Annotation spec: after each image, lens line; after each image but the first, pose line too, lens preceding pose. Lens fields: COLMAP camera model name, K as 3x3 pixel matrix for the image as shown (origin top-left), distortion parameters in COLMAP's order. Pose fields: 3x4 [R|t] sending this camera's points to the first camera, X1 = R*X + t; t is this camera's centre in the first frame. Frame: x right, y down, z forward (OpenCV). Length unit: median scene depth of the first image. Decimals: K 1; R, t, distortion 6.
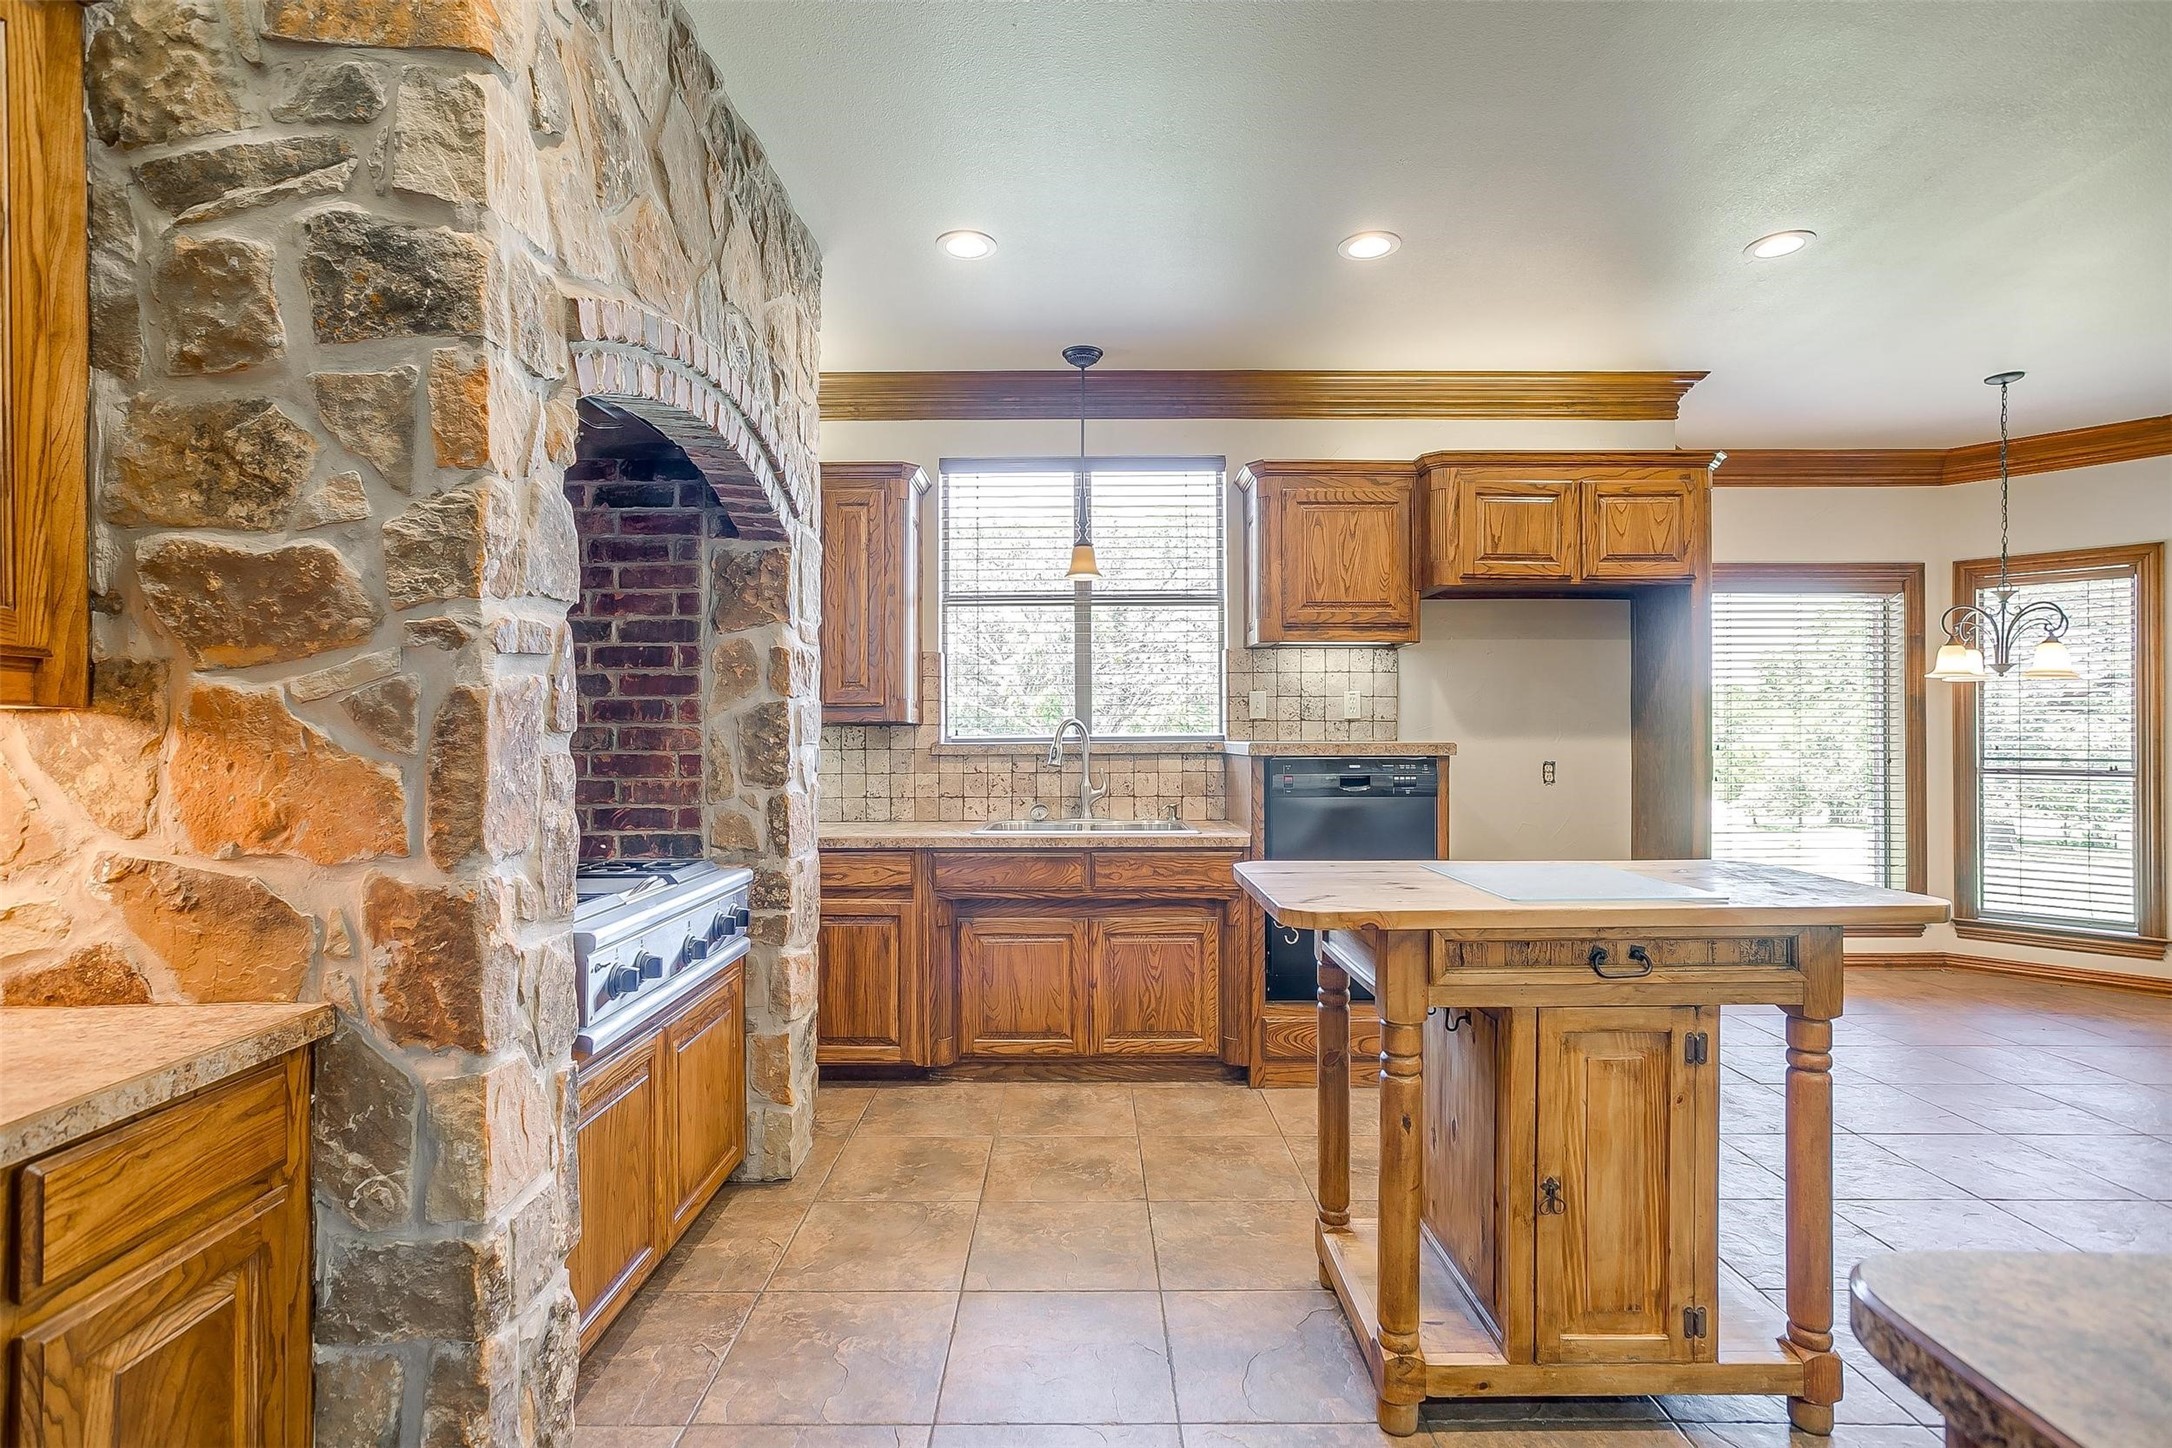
lens RADIAL K [[1049.0, 0, 1087.5], [0, 1049.0, 718.3], [0, 0, 1]] dist [-0.034426, 0.020470]
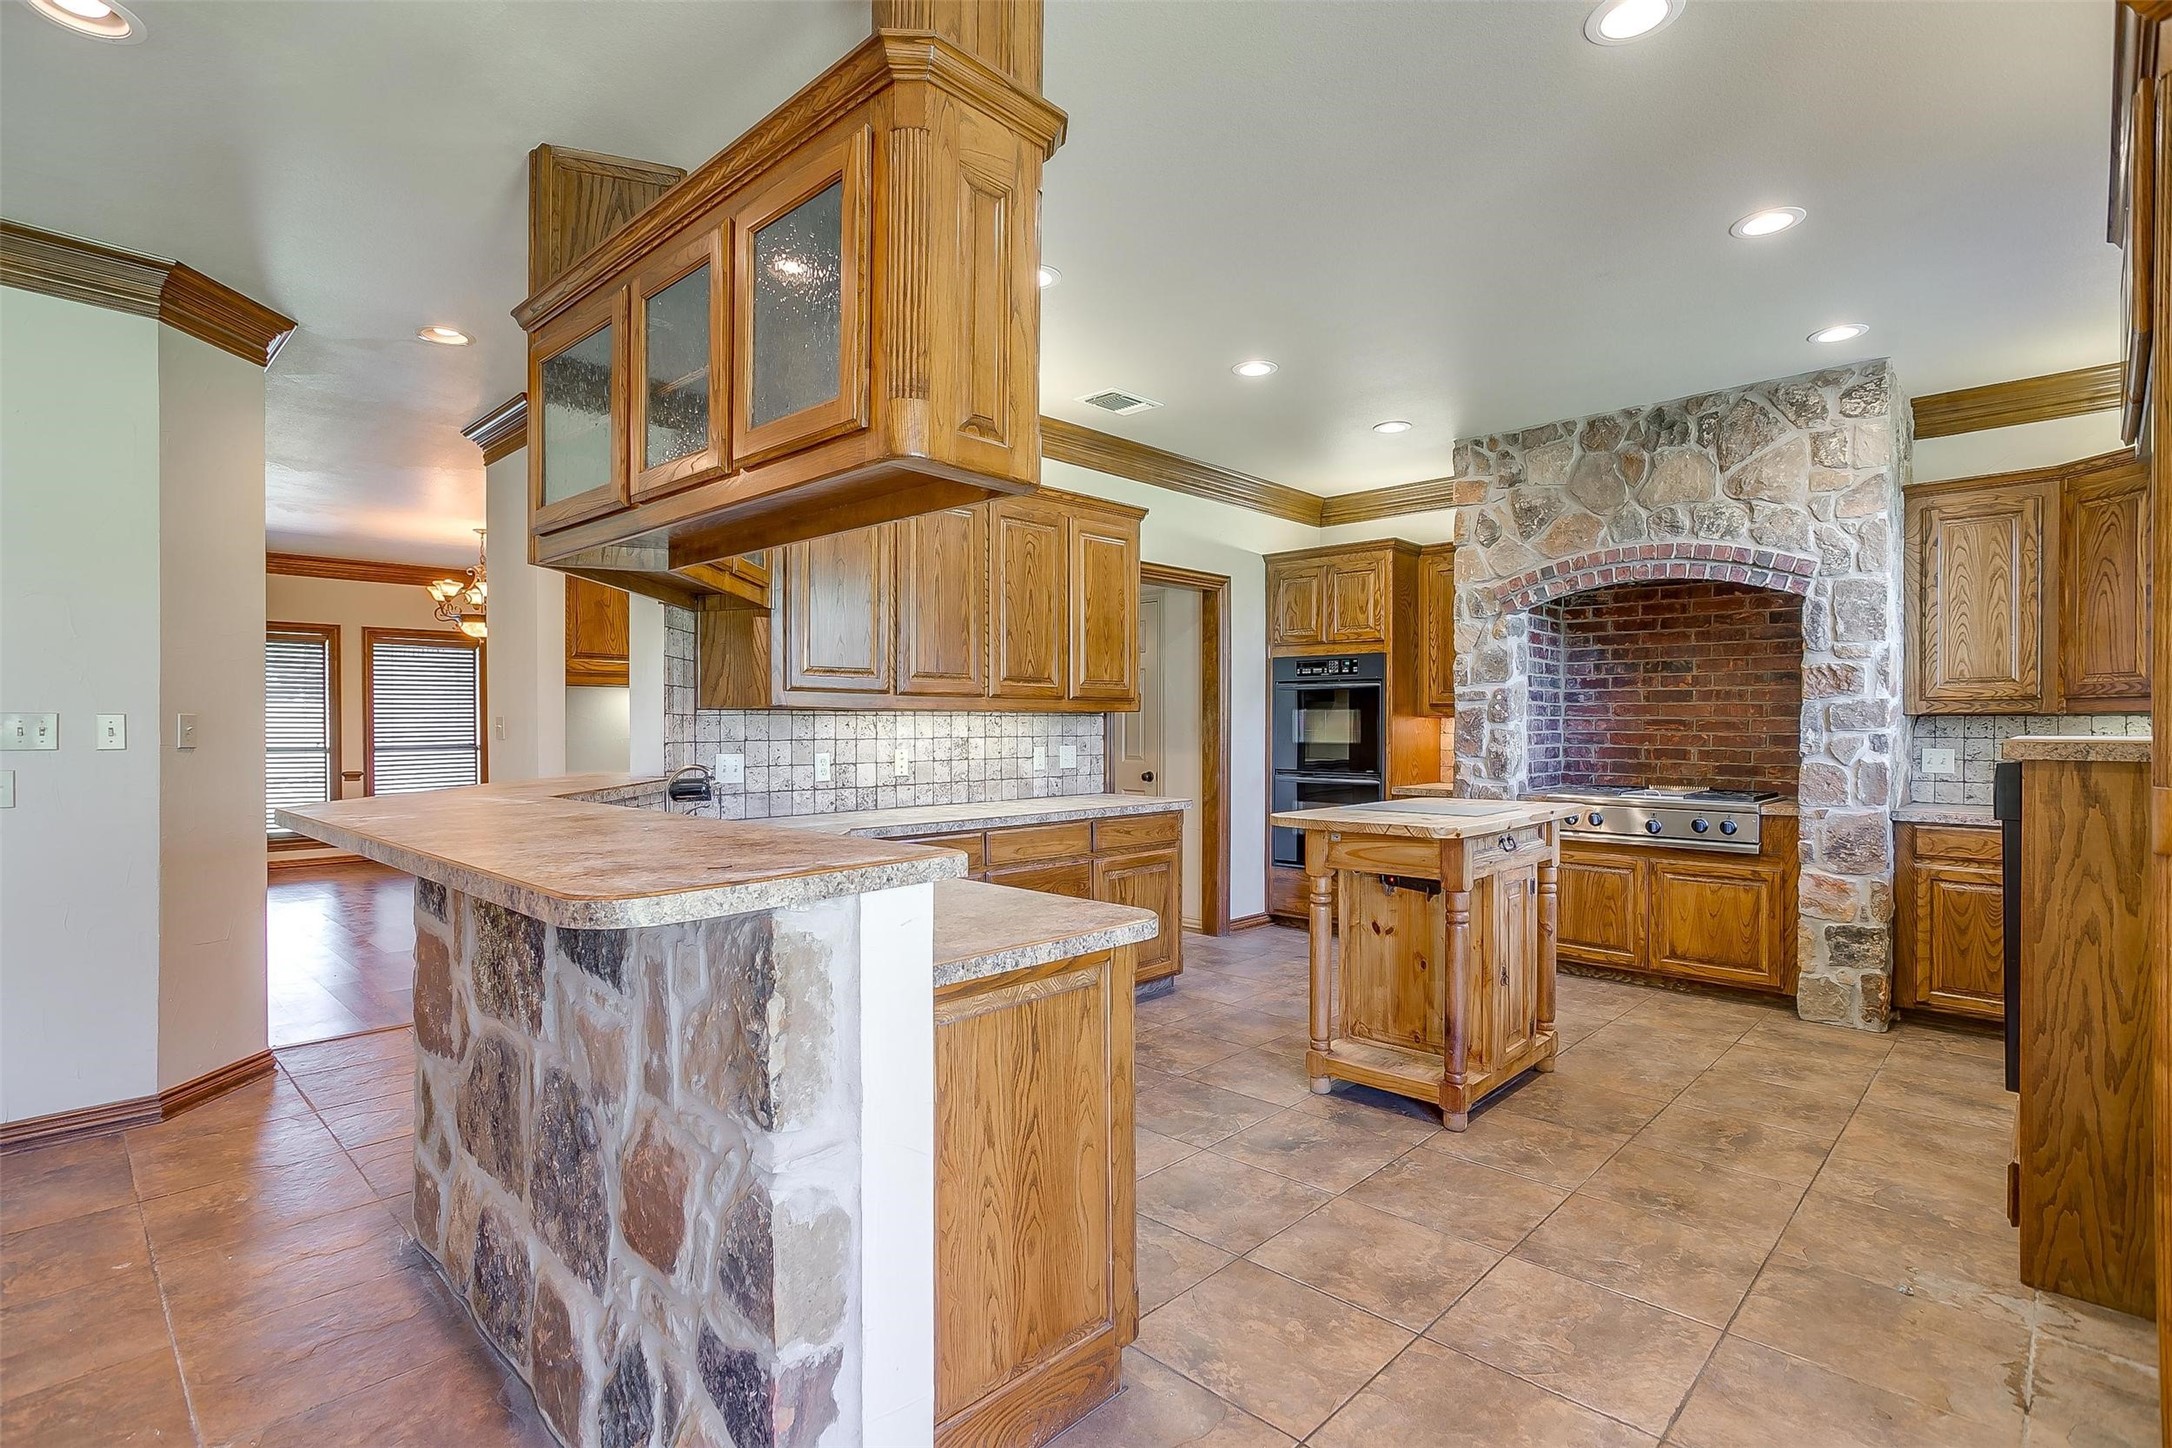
lens RADIAL K [[1049.0, 0, 1082.8], [0, 1049.0, 731.0], [0, 0, 1]] dist [-0.034426, 0.020470]
pose [[-0.699611, 0.007885, -0.714480, 1.057475], [0.011111, 0.999938, 0.000156, 0.010278], [0.714437, -0.007829, -0.699655, 0.915457]]
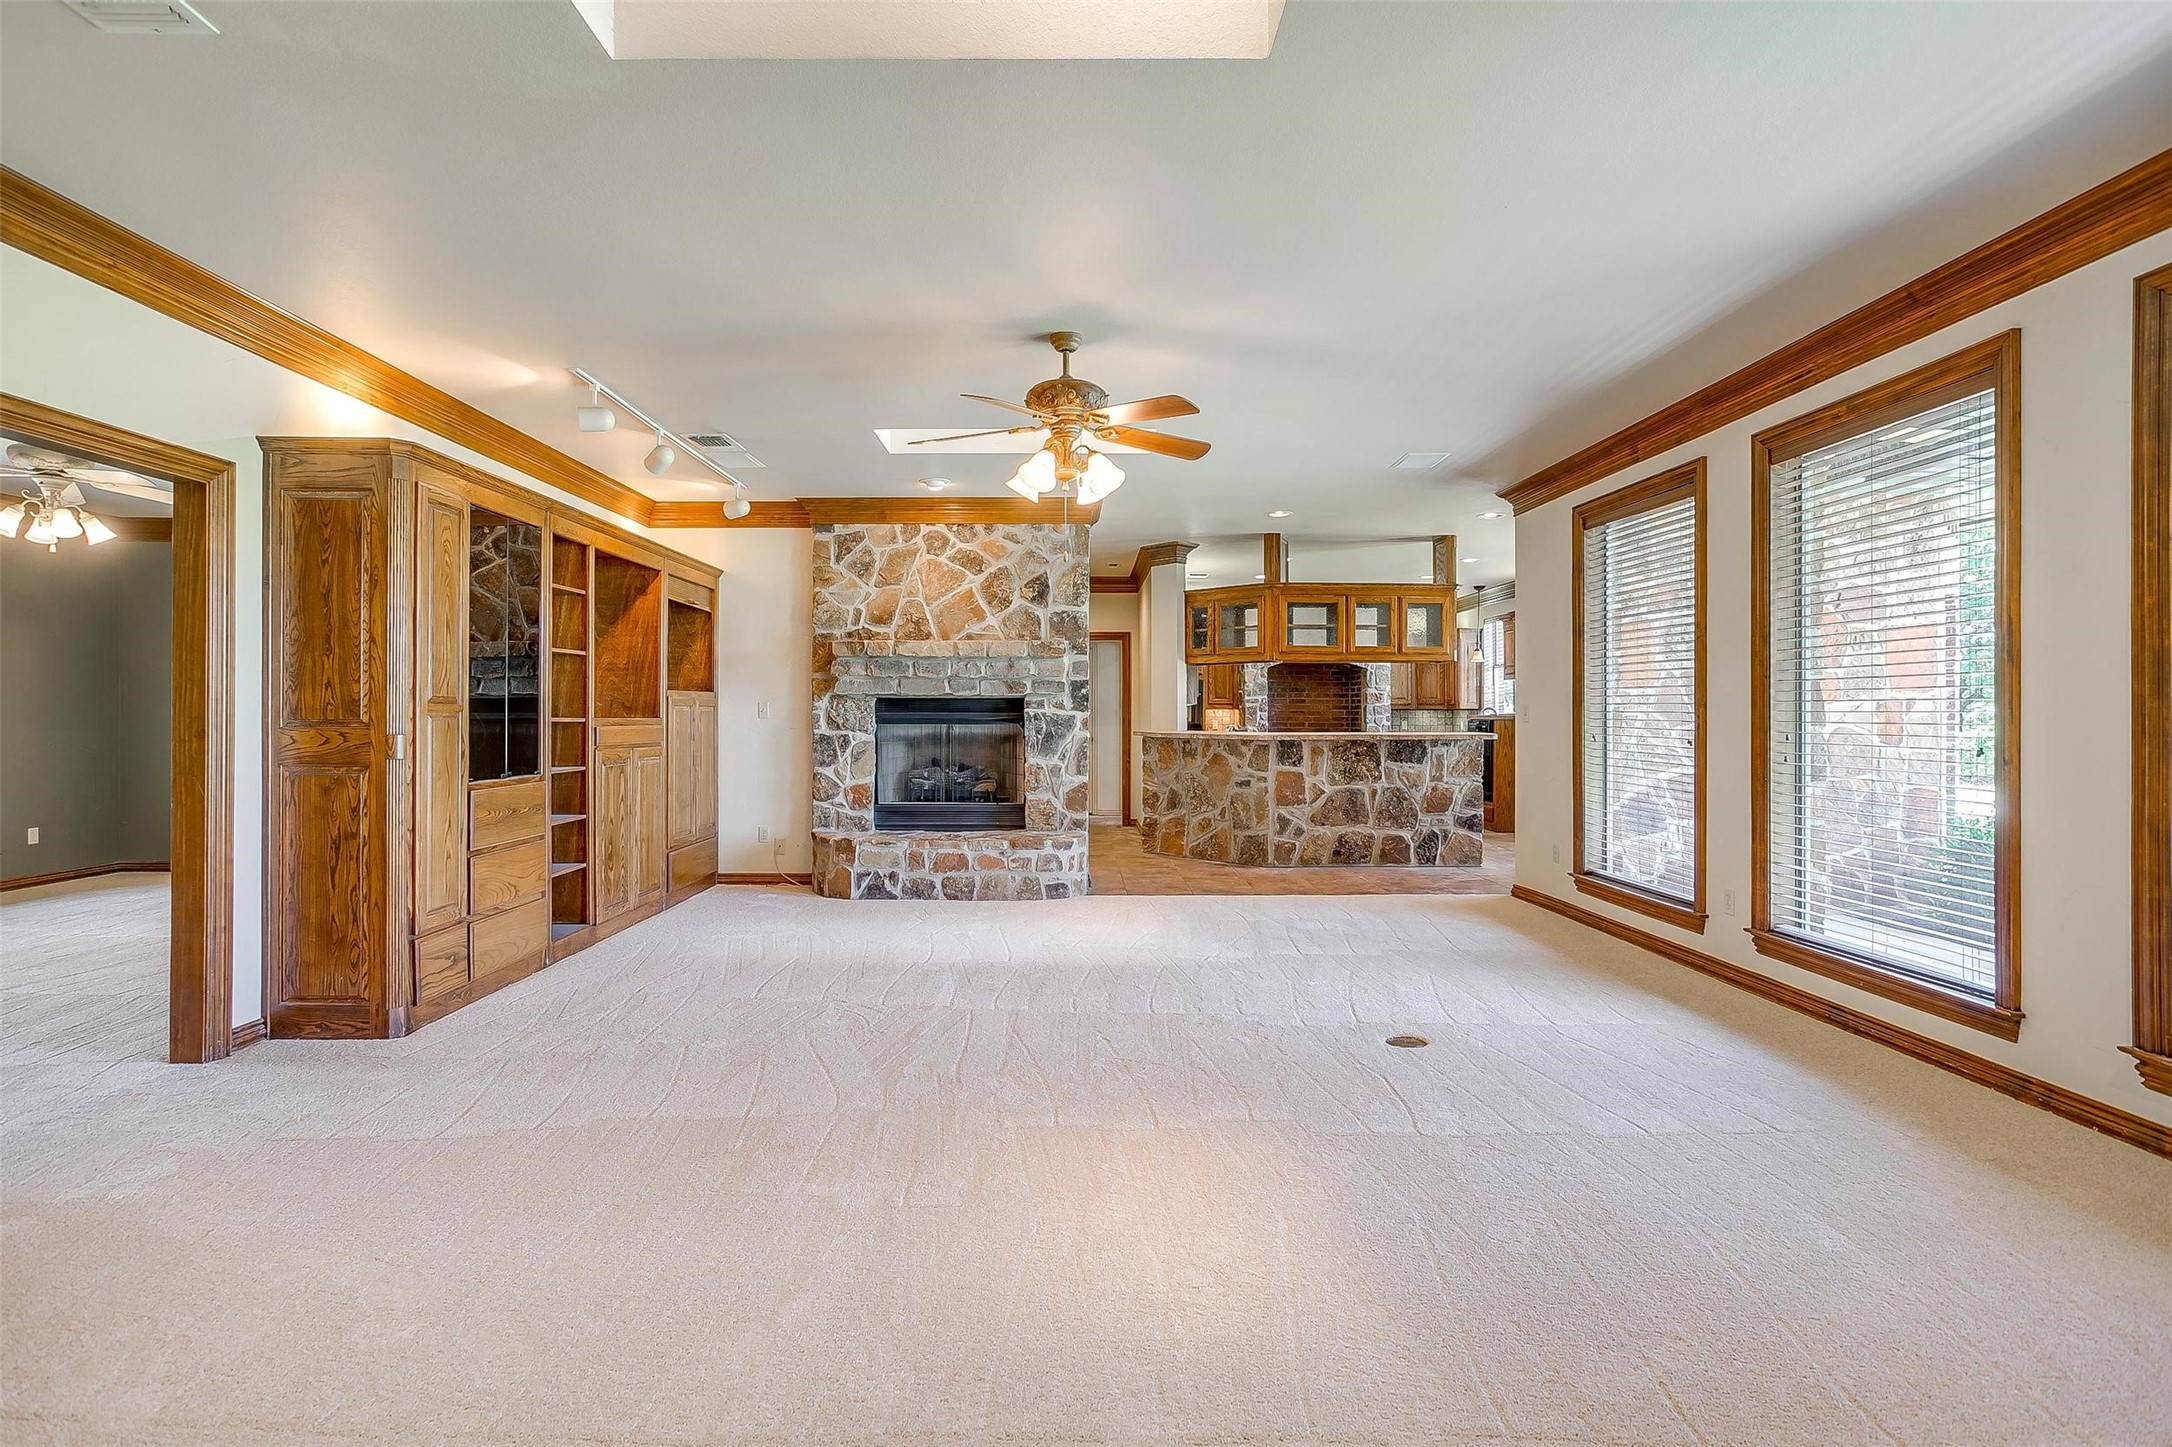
lens RADIAL K [[1049.0, 0, 1075.0], [0, 1049.0, 711.3], [0, 0, 1]] dist [-0.034426, 0.020470]
pose [[-0.002024, -0.001852, -0.999996, 2.917572], [0.012193, 0.999924, -0.001877, 0.003706], [0.999924, -0.012197, -0.002001, -0.162552]]
